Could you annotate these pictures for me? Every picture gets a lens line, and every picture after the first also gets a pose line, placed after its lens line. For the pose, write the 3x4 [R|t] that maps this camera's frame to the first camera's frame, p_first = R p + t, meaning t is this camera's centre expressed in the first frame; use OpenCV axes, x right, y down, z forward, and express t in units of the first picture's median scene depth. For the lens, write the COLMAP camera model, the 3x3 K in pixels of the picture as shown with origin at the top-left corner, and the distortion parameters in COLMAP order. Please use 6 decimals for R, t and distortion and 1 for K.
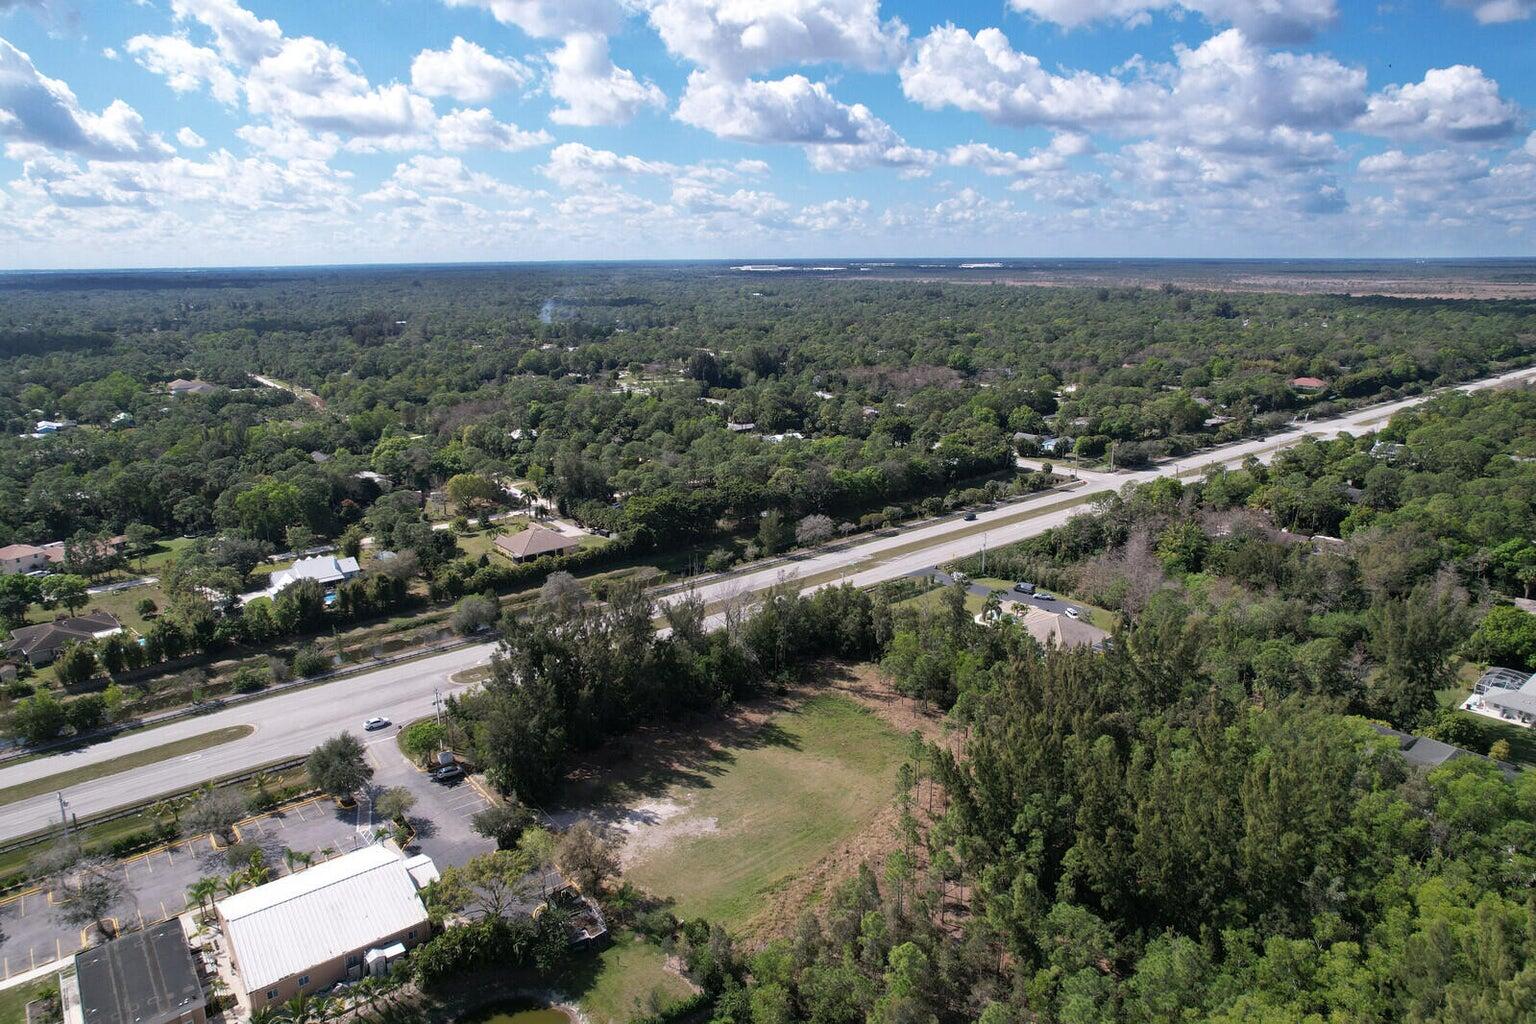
lens RADIAL K [[973.1, 0, 762.2], [0, 973.1, 511.7], [0, 0, 1]] dist [-0.075654, 0.063794]
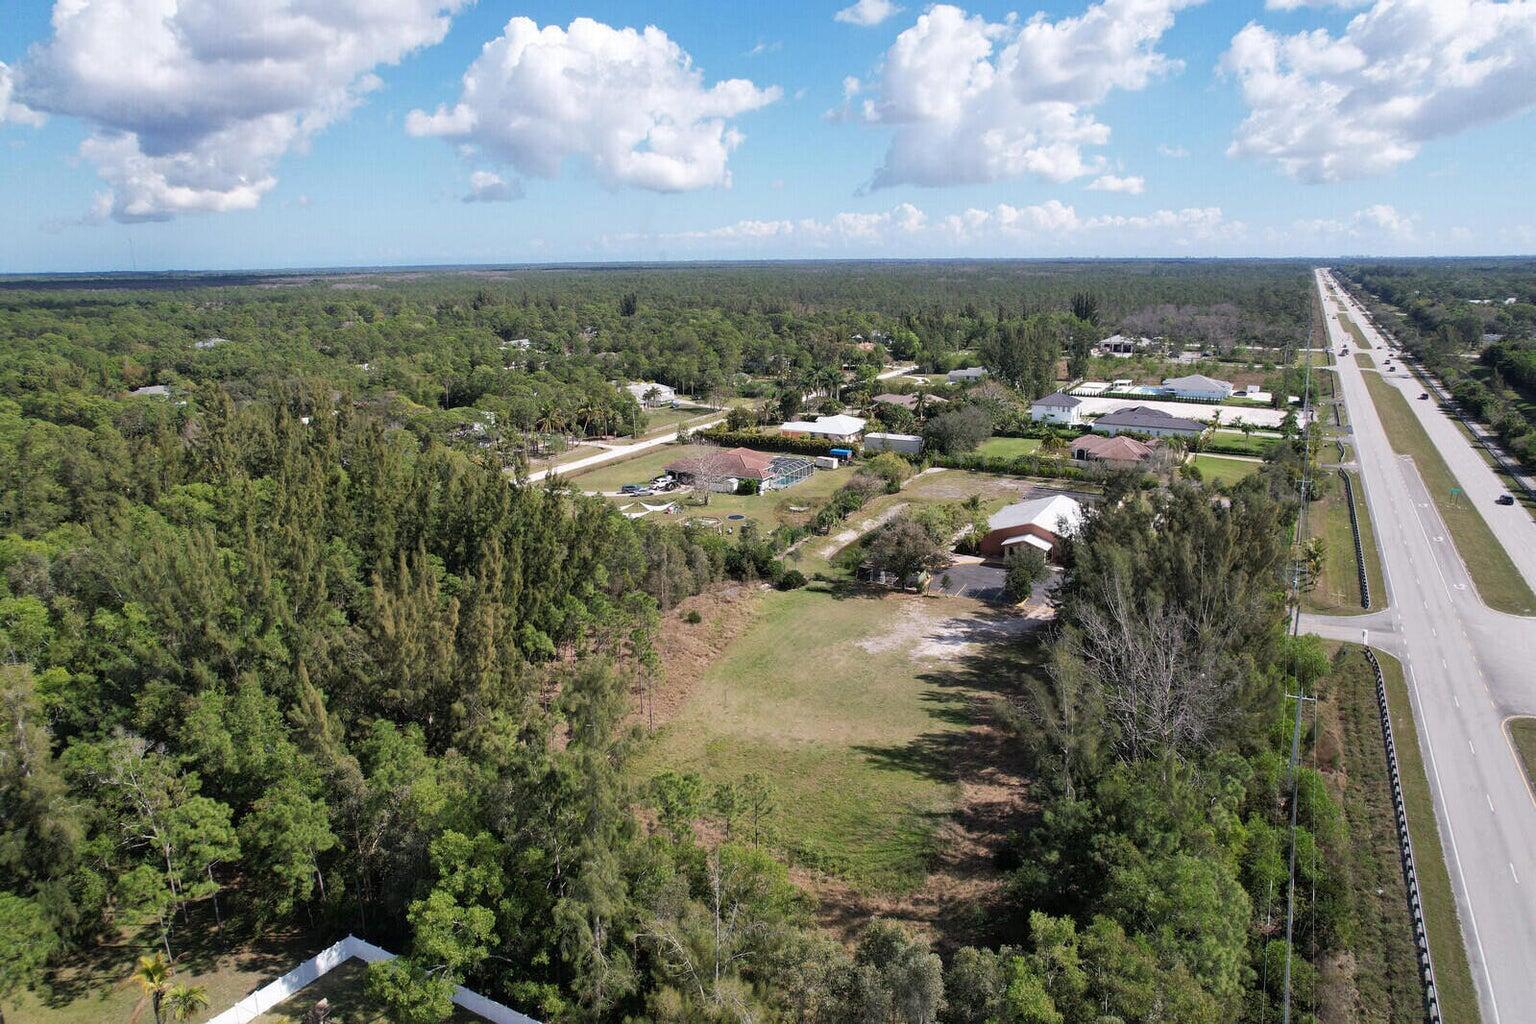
lens RADIAL K [[973.1, 0, 762.2], [0, 973.1, 511.7], [0, 0, 1]] dist [-0.075654, 0.063794]
pose [[-0.927378, 0.116267, -0.355600, 0.263004], [-0.072570, 0.876530, 0.475846, -0.151503], [0.367019, 0.467095, -0.804437, 1.256860]]
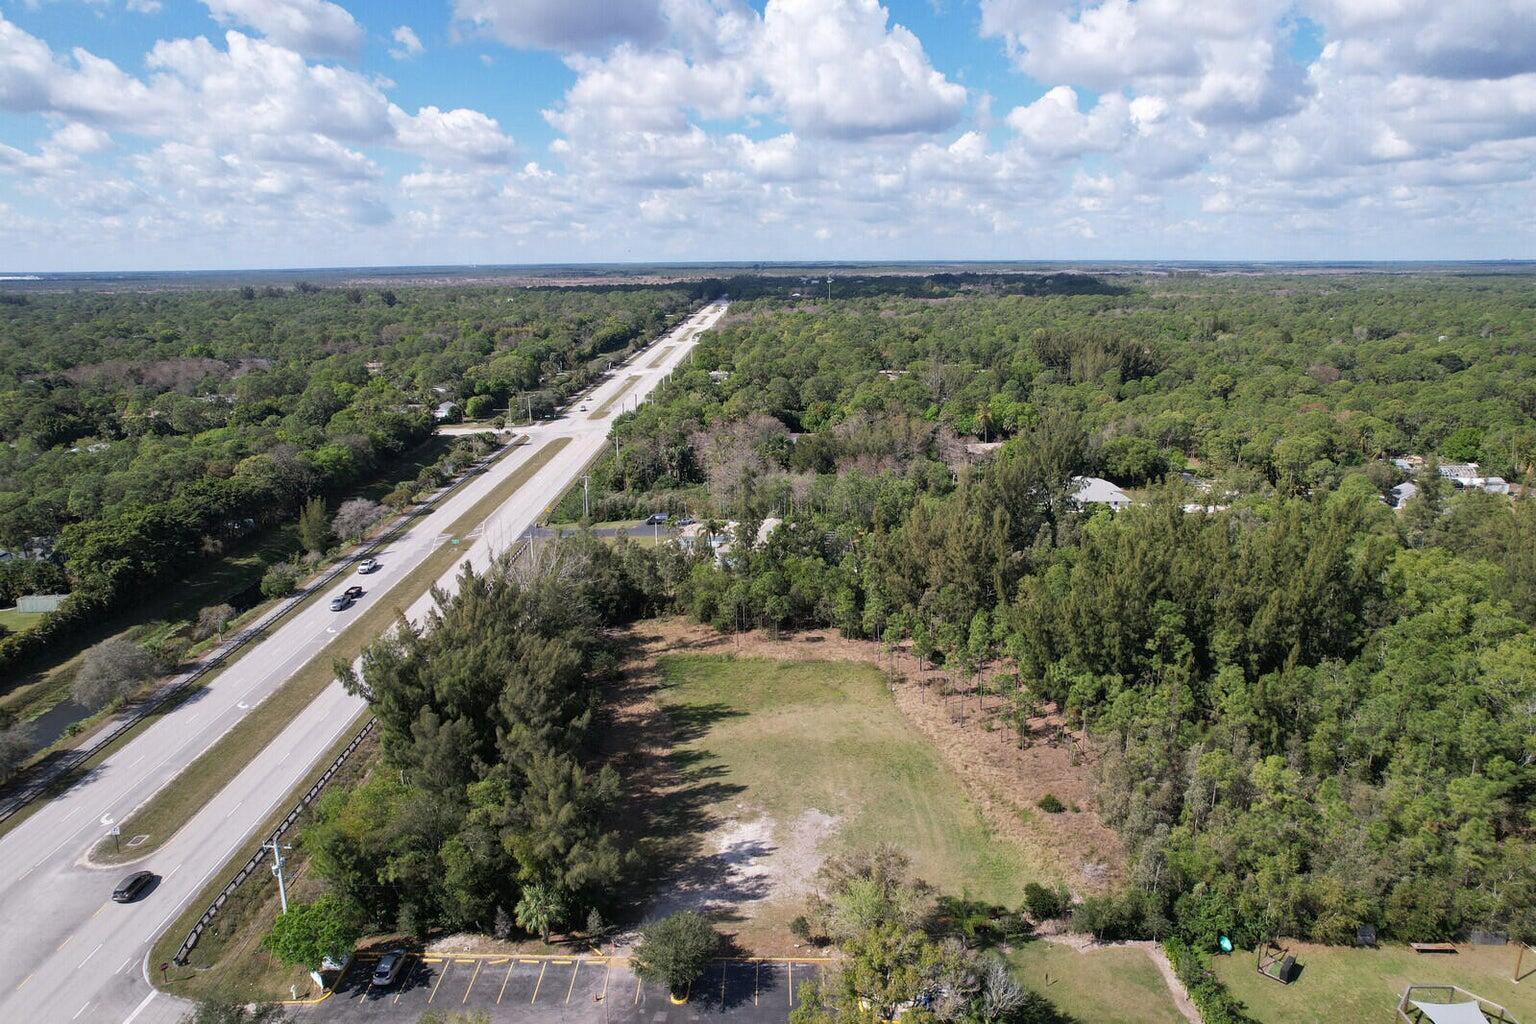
lens RADIAL K [[973.1, 0, 762.2], [0, 973.1, 511.7], [0, 0, 1]] dist [-0.075654, 0.063794]
pose [[0.639621, -0.189613, 0.744938, -0.456320], [0.196775, 0.977198, 0.079776, 0.022648], [-0.743078, 0.095559, 0.662347, 0.407730]]
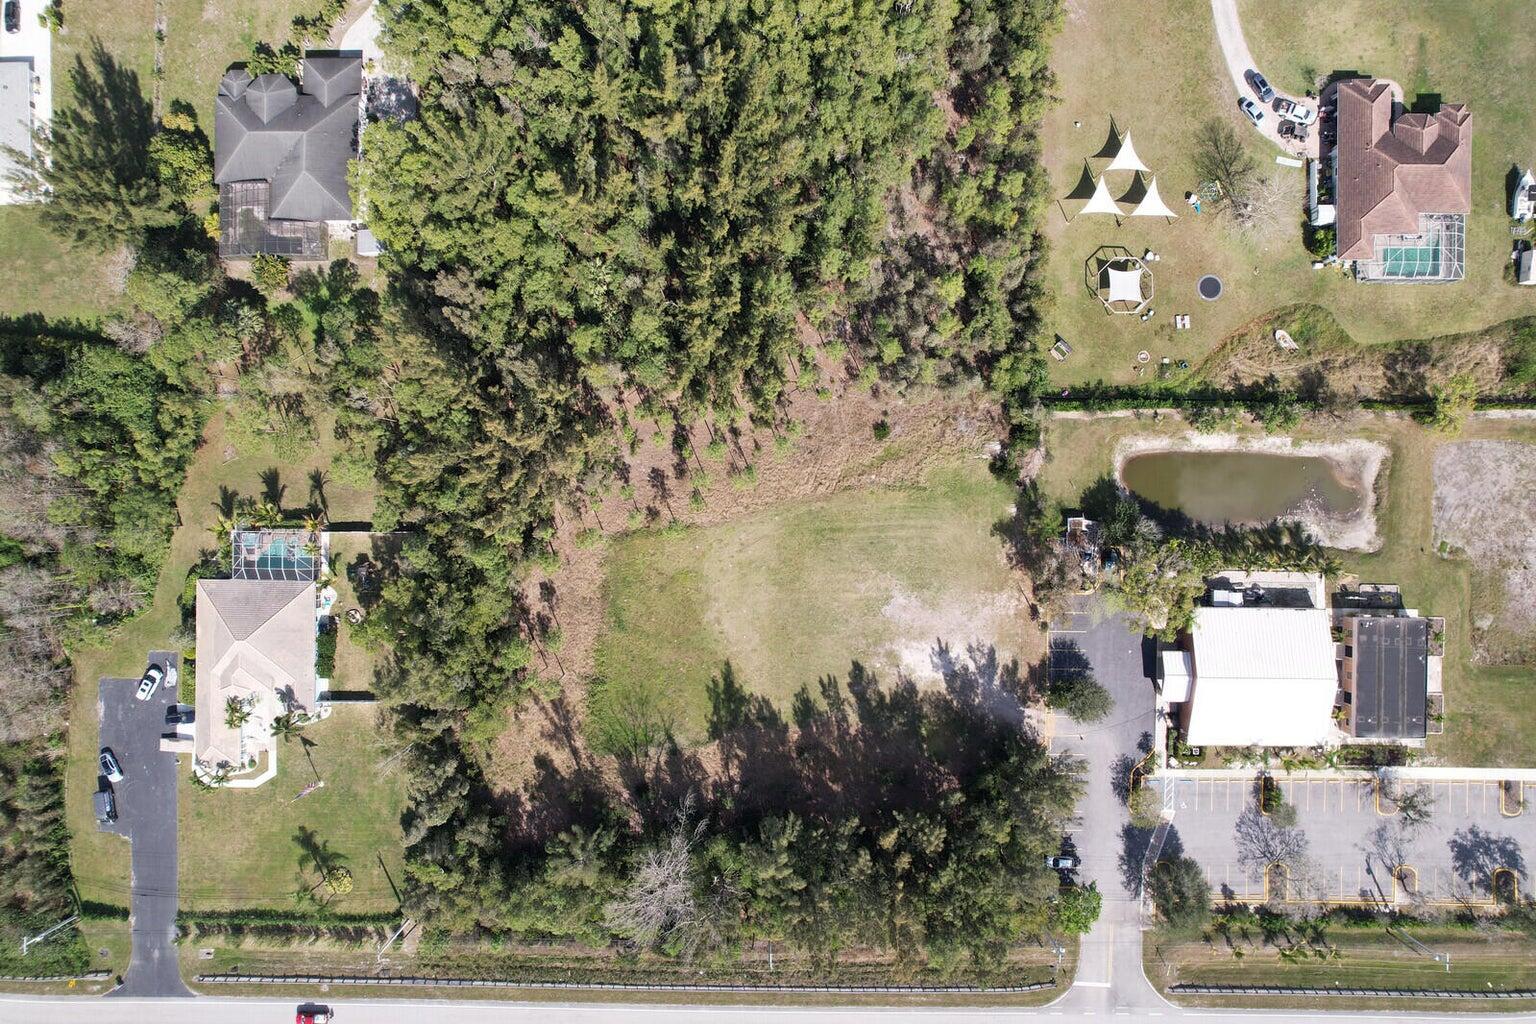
lens RADIAL K [[979.6, 0, 764.8], [0, 979.6, 504.6], [0, 0, 1]] dist [-0.058593, 0.023706]
pose [[-0.770230, -0.637276, 0.024994, 0.074165], [0.175319, -0.173891, 0.969033, -0.520713], [-0.613195, 0.750761, 0.245663, 0.588533]]
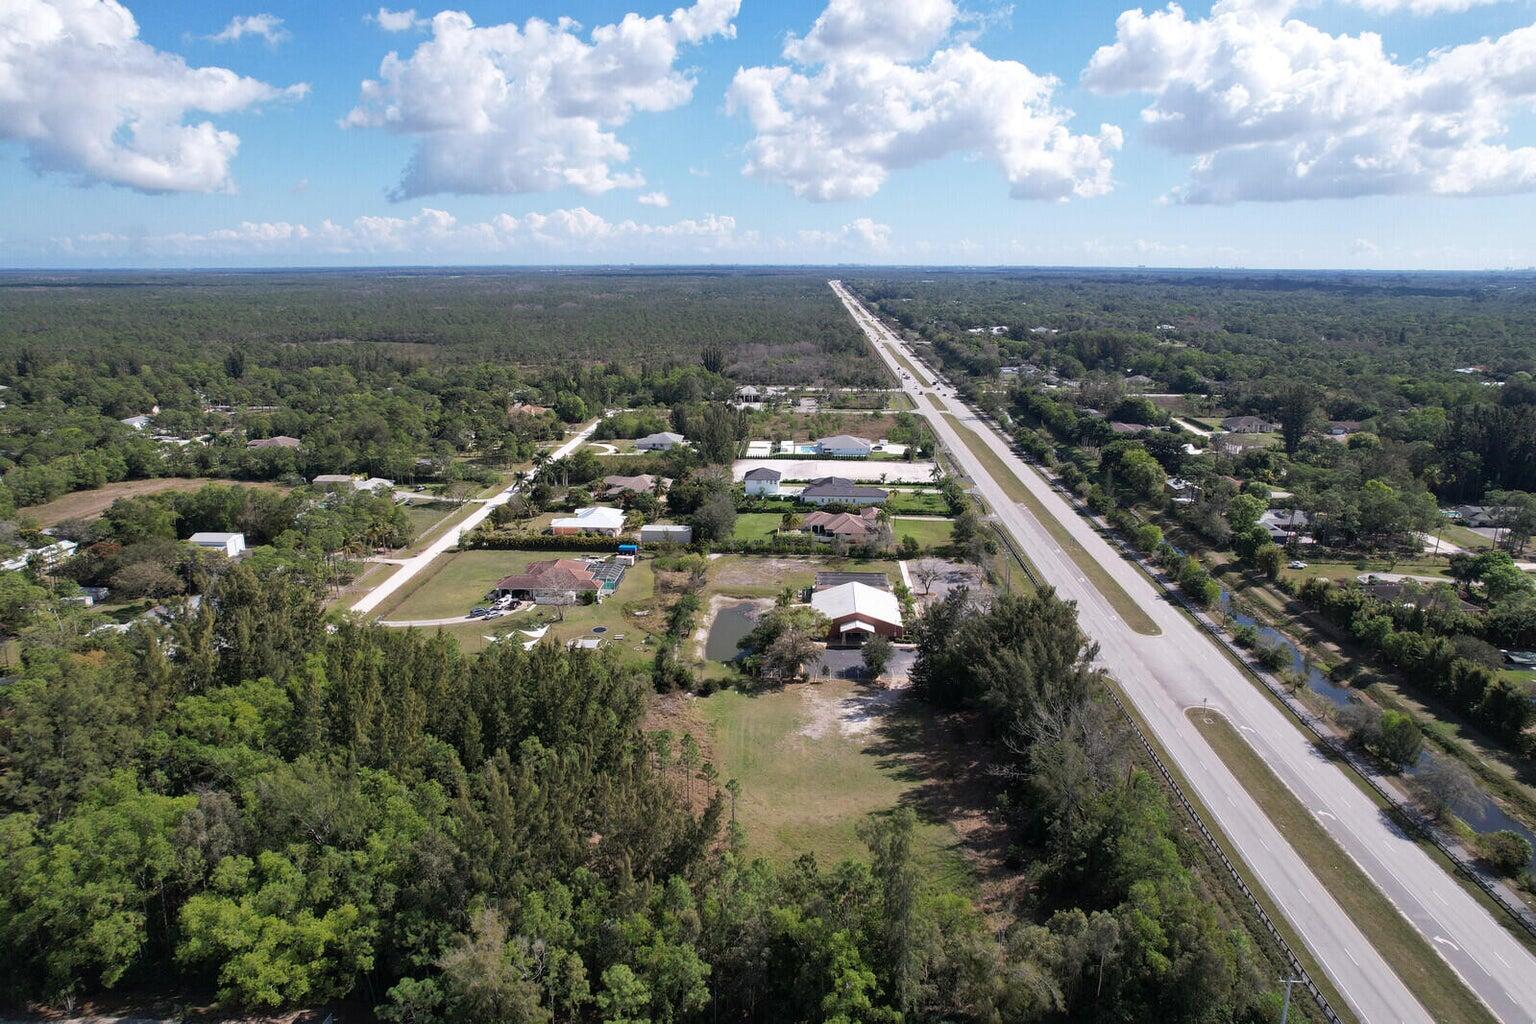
lens RADIAL K [[973.1, 0, 762.2], [0, 973.1, 511.7], [0, 0, 1]] dist [-0.075654, 0.063794]
pose [[-0.668415, 0.195843, -0.717542, 0.620909], [-0.180914, 0.892932, 0.412241, -0.316694], [0.721451, 0.405362, -0.561419, 1.182931]]
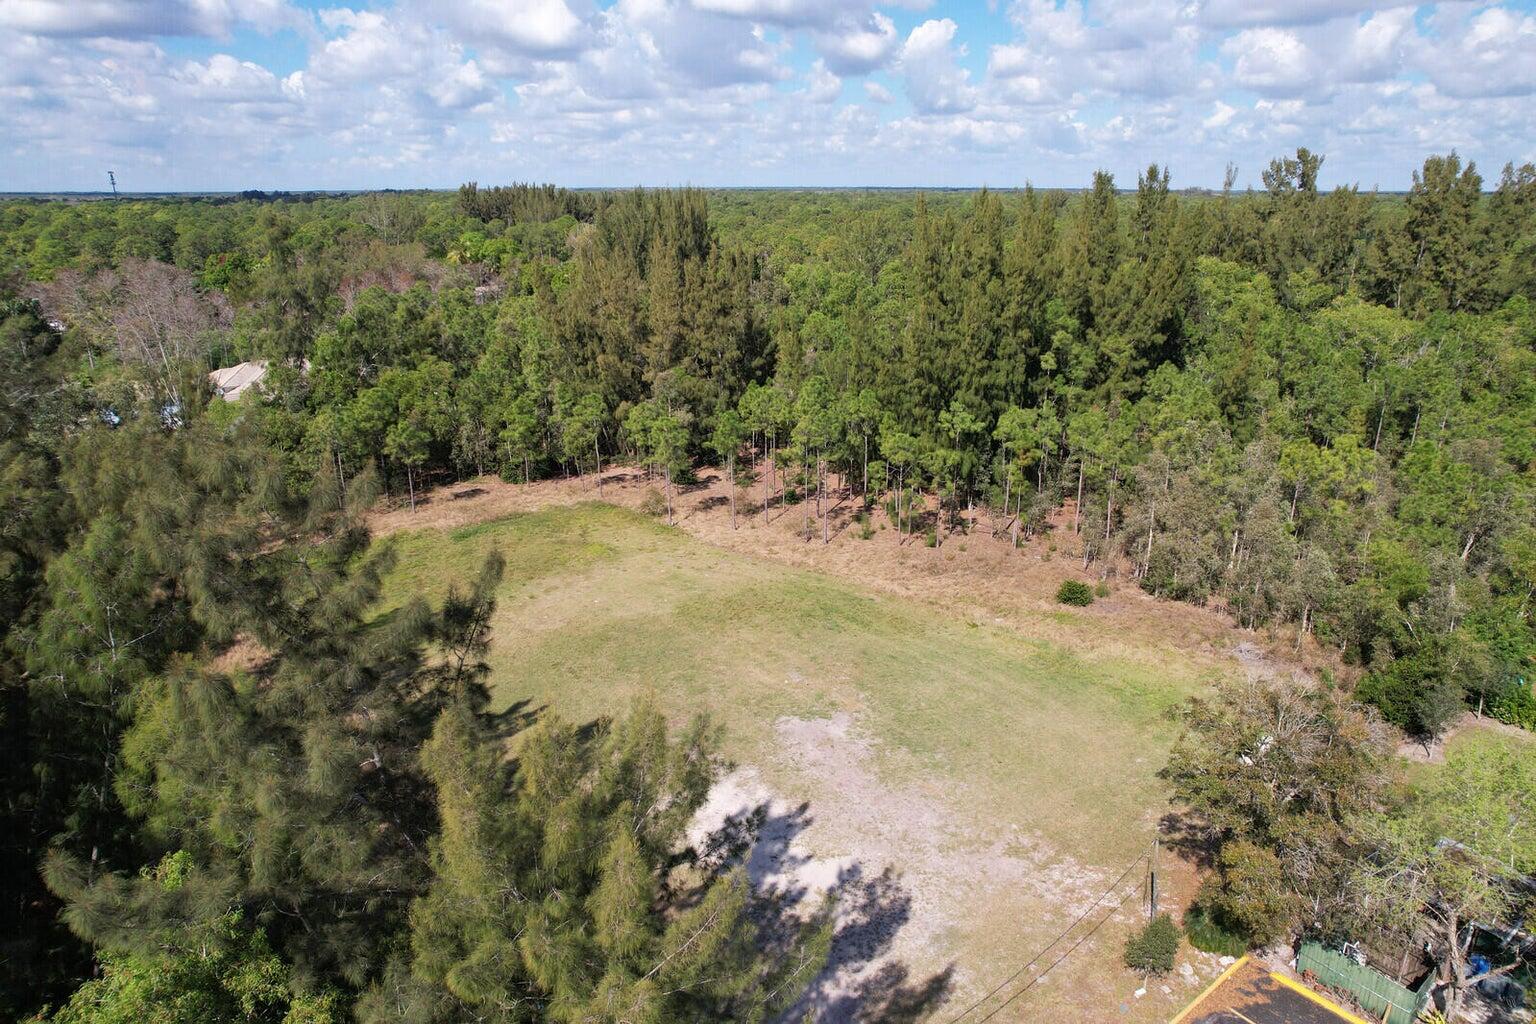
lens RADIAL K [[973.1, 0, 762.2], [0, 973.1, 511.7], [0, 0, 1]] dist [-0.075654, 0.063794]
pose [[0.035687, -0.305823, 0.951419, -0.287671], [0.256001, 0.923057, 0.287104, 0.112513], [-0.966018, 0.233318, 0.111232, 0.747643]]
